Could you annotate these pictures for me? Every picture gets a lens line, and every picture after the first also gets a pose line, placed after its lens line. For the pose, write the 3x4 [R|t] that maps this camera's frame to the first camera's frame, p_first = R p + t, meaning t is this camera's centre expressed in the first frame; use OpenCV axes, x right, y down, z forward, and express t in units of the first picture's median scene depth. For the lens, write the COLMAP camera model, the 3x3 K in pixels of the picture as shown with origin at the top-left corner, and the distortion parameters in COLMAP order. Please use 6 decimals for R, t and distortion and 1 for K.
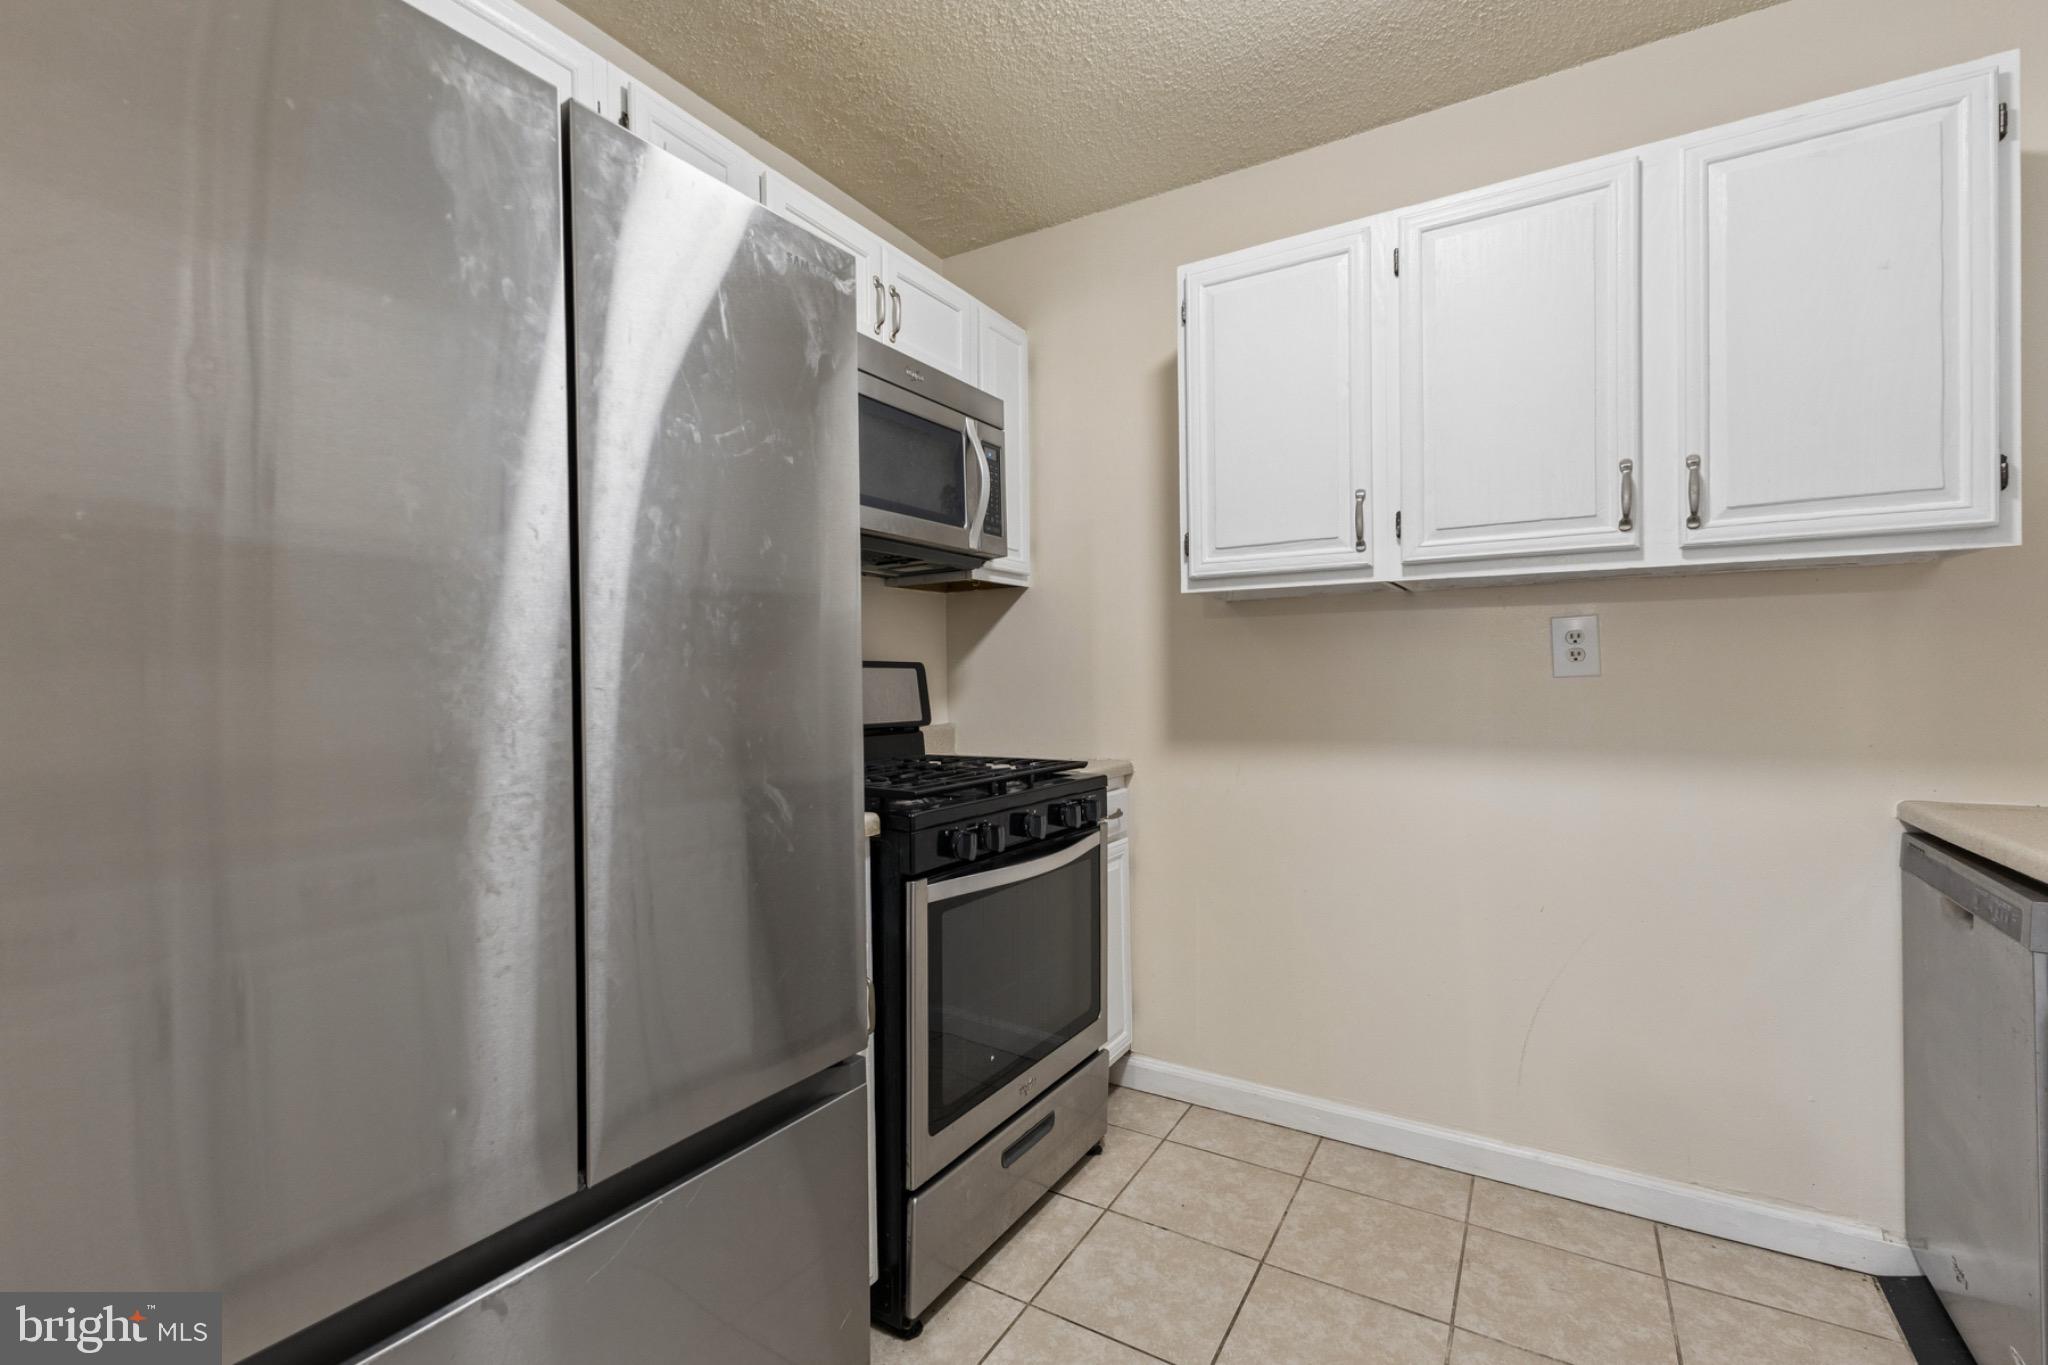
lens RADIAL K [[883.5, 0, 1014.9], [0, 883.5, 681.0], [0, 0, 1]] dist [0.003977, -0.002519]
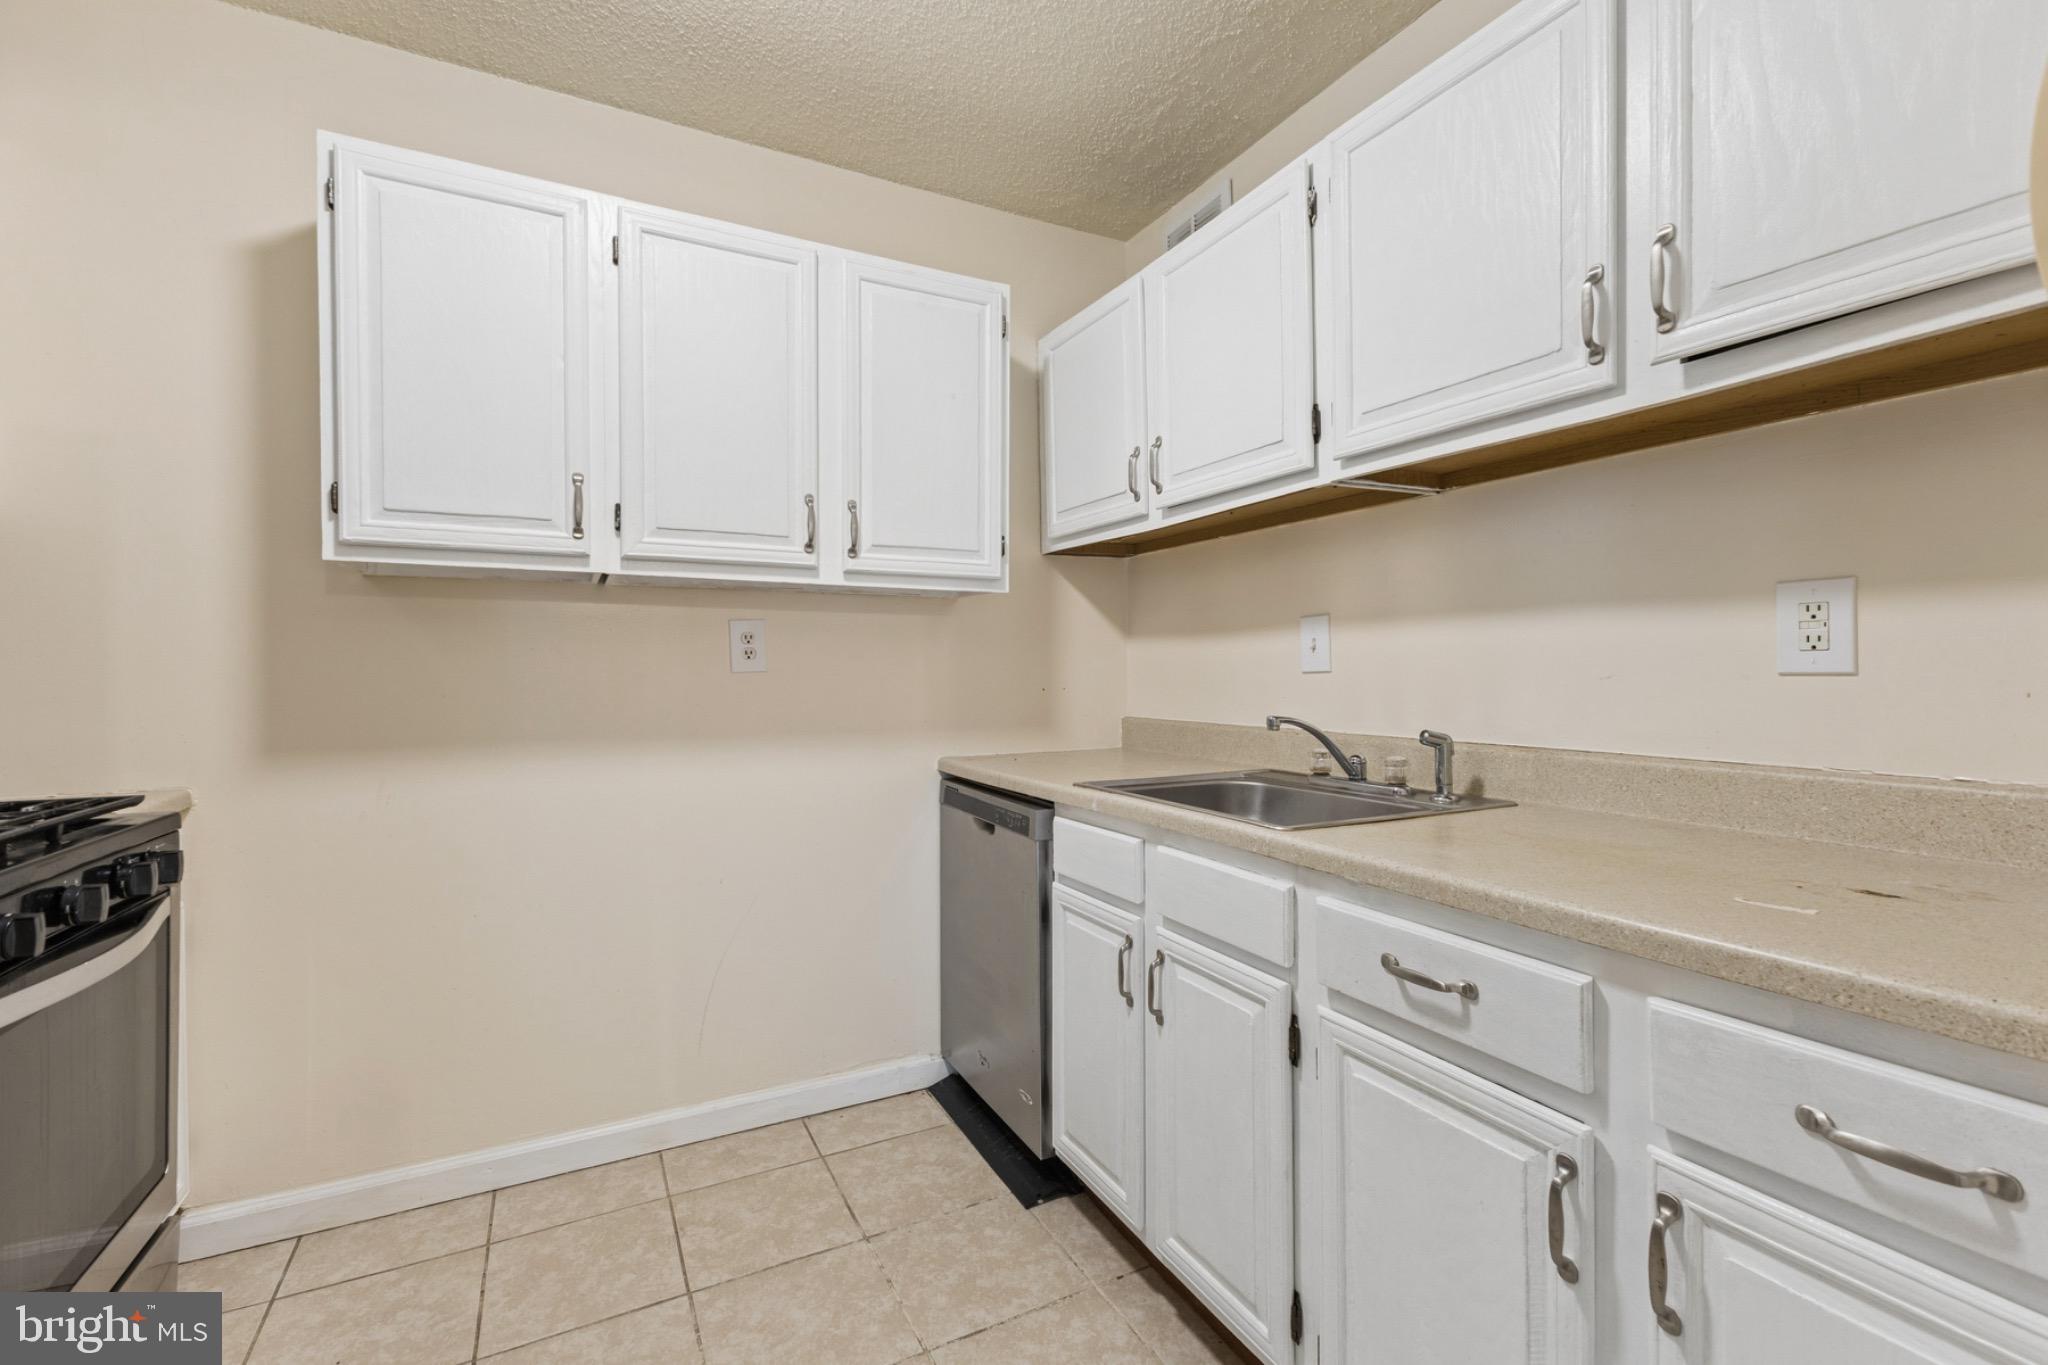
lens RADIAL K [[883.5, 0, 1029.3], [0, 883.5, 671.6], [0, 0, 1]] dist [0.003977, -0.002519]
pose [[0.514501, 0.007026, 0.857461, -0.171689], [-0.001091, 0.999971, -0.007540, 0.002192], [-0.857489, 0.002944, 0.514494, 0.100962]]
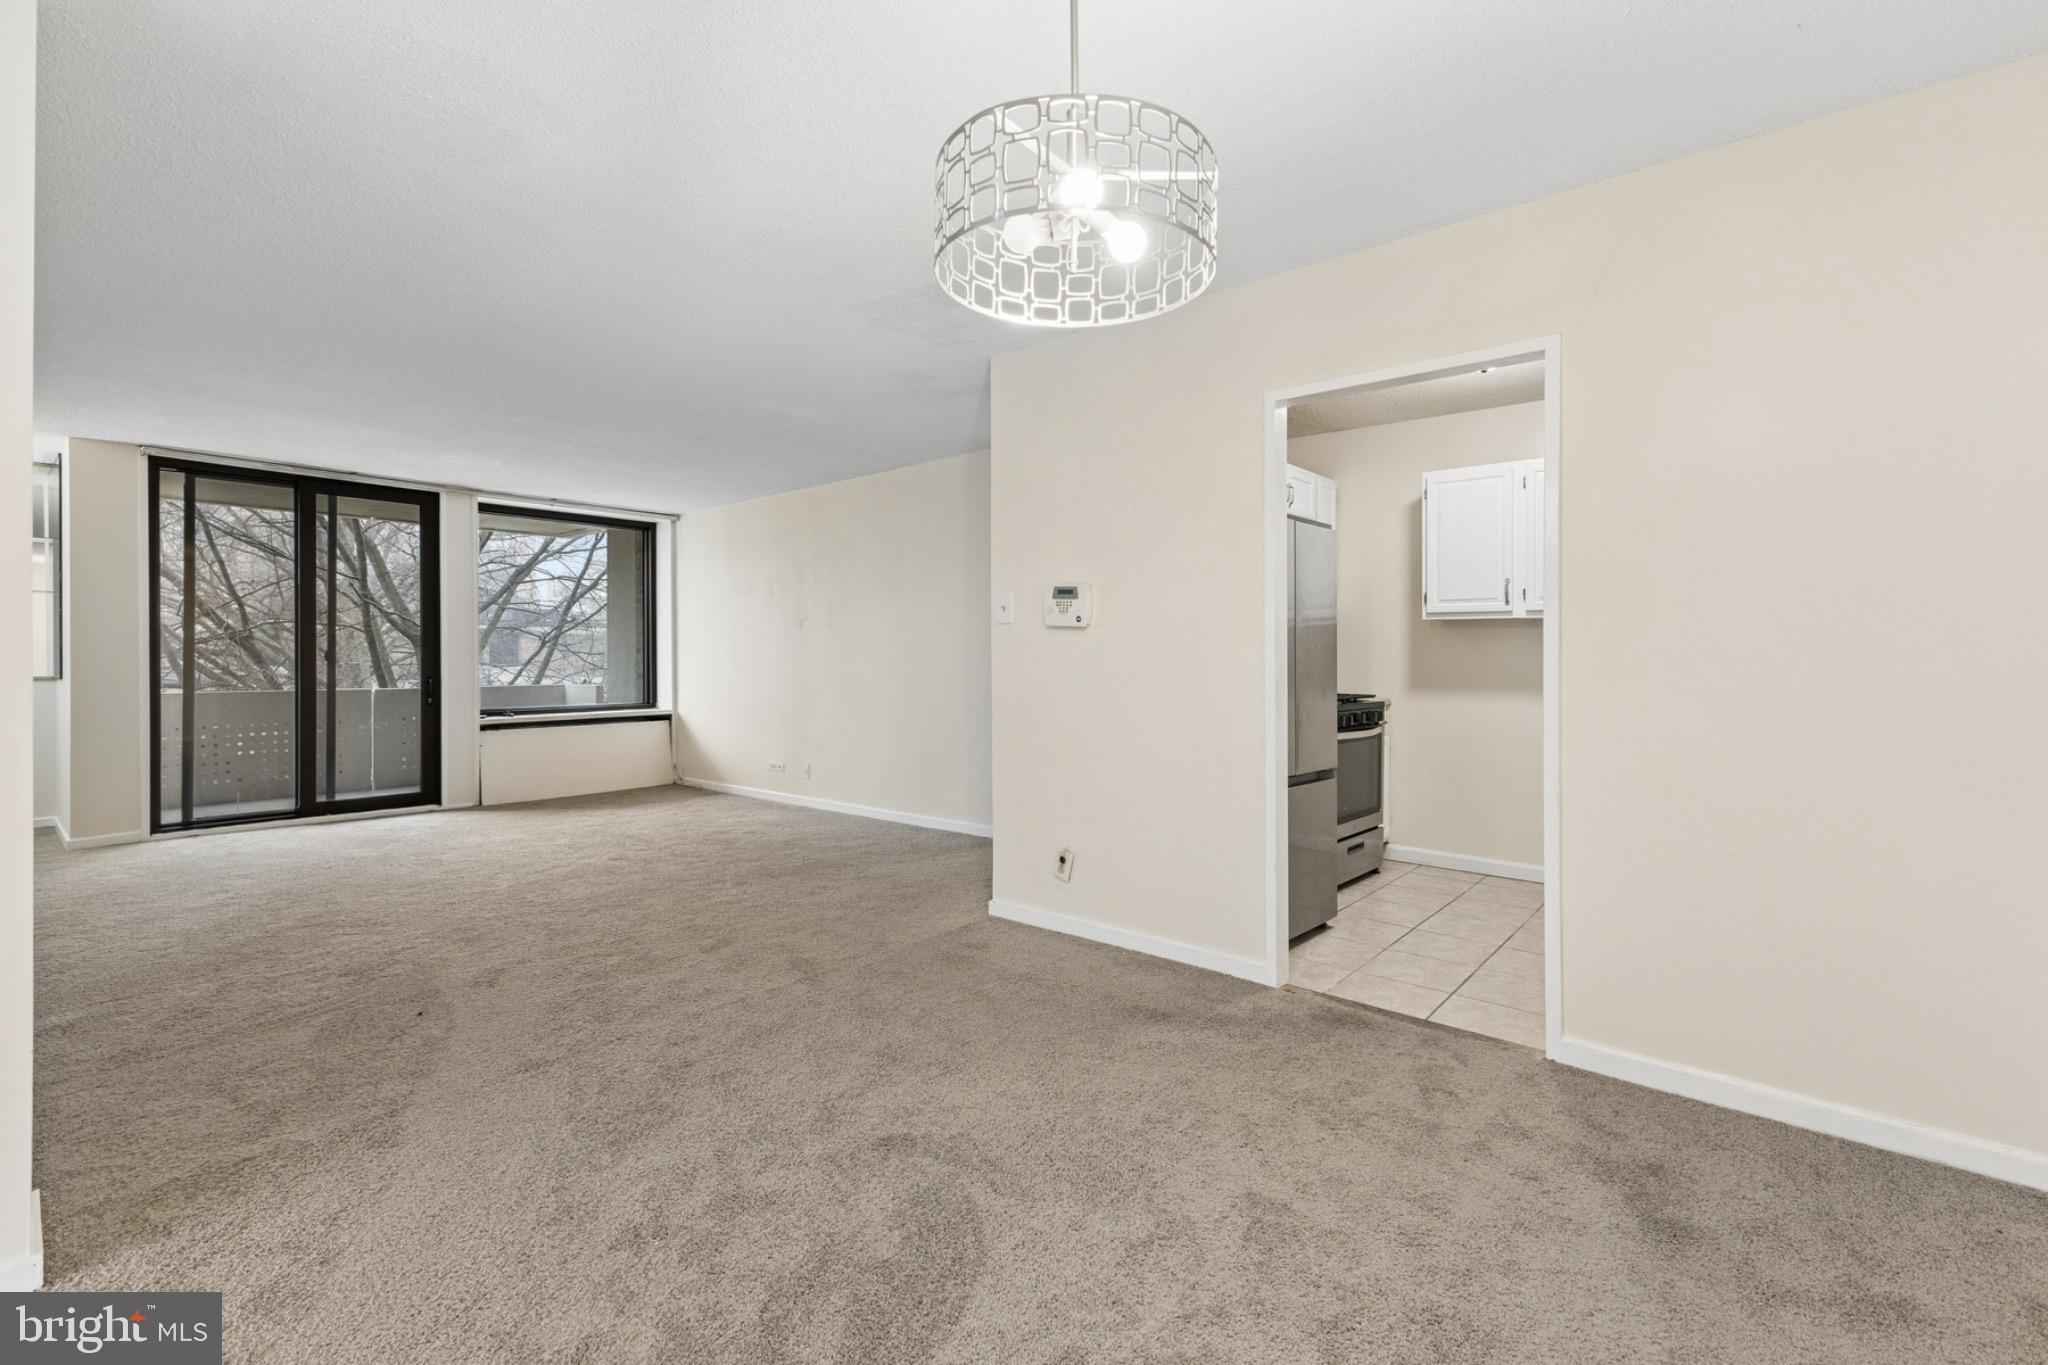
lens RADIAL K [[883.5, 0, 1038.9], [0, 883.5, 663.8], [0, 0, 1]] dist [0.003977, -0.002519]
pose [[0.988752, 0.014783, -0.148831, -0.490552], [-0.013816, 0.999876, 0.007534, 0.009018], [0.148924, -0.005393, 0.988834, -1.520247]]
